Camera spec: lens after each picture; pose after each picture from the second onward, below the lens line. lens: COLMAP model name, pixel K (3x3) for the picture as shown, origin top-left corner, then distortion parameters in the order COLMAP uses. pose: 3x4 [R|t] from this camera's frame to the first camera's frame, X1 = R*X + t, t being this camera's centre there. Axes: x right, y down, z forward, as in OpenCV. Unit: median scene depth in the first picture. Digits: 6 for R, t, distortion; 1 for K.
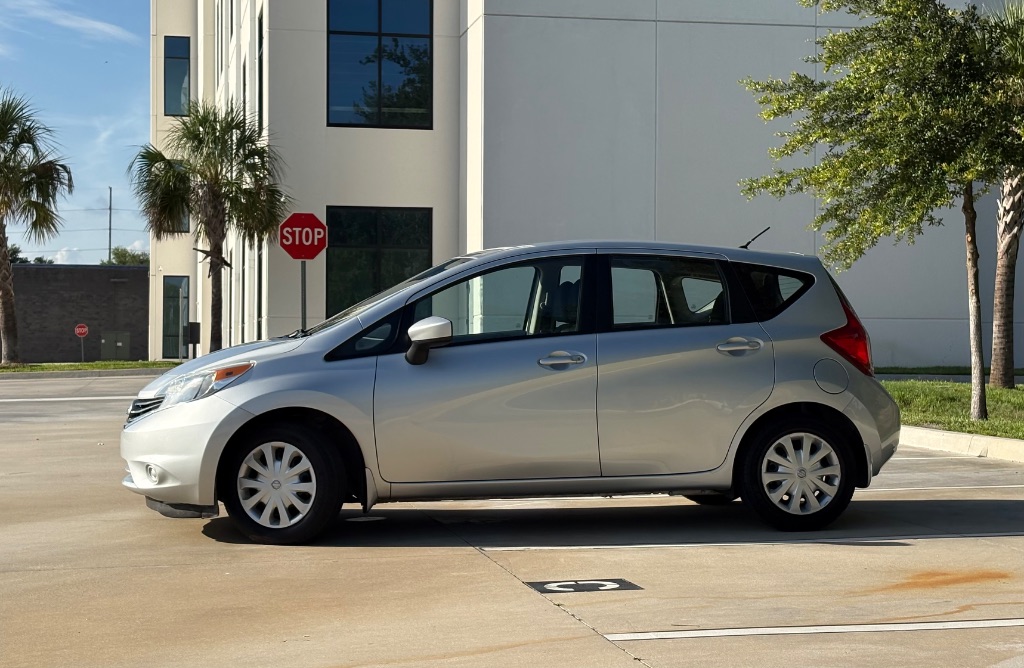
lens RADIAL K [[1686.2, 0, 495.6], [0, 1686.2, 332.0], [0, 0, 1]] dist [0.125701, -0.073264]
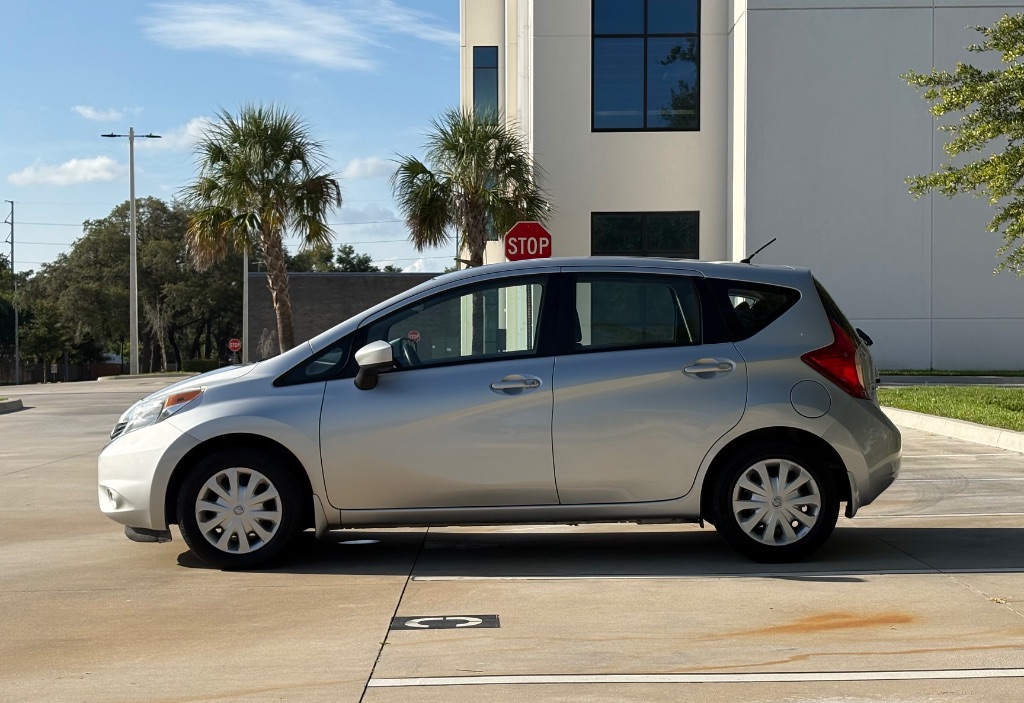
lens RADIAL K [[1687.6, 0, 488.9], [0, 1687.6, 388.3], [0, 0, 1]] dist [0.135173, -0.159367]
pose [[0.981495, -0.003930, -0.191450, 0.202765], [0.009877, 0.999498, 0.030118, -0.009881], [0.191235, -0.031451, 0.981040, 0.045069]]
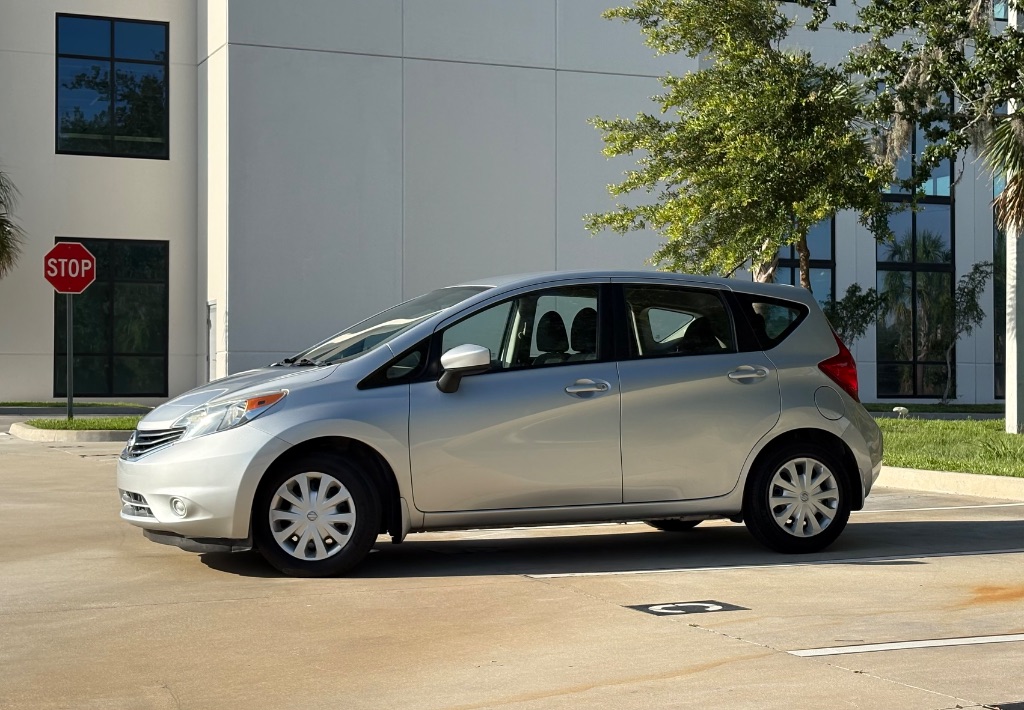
lens RADIAL K [[1696.0, 0, 512.8], [0, 1696.0, 369.7], [0, 0, 1]] dist [0.138815, 0.041773]
pose [[0.982081, -0.000772, 0.188460, -0.188473], [0.000891, 0.999999, -0.000545, 0.006079], [-0.188459, 0.000703, 0.982081, 0.013546]]
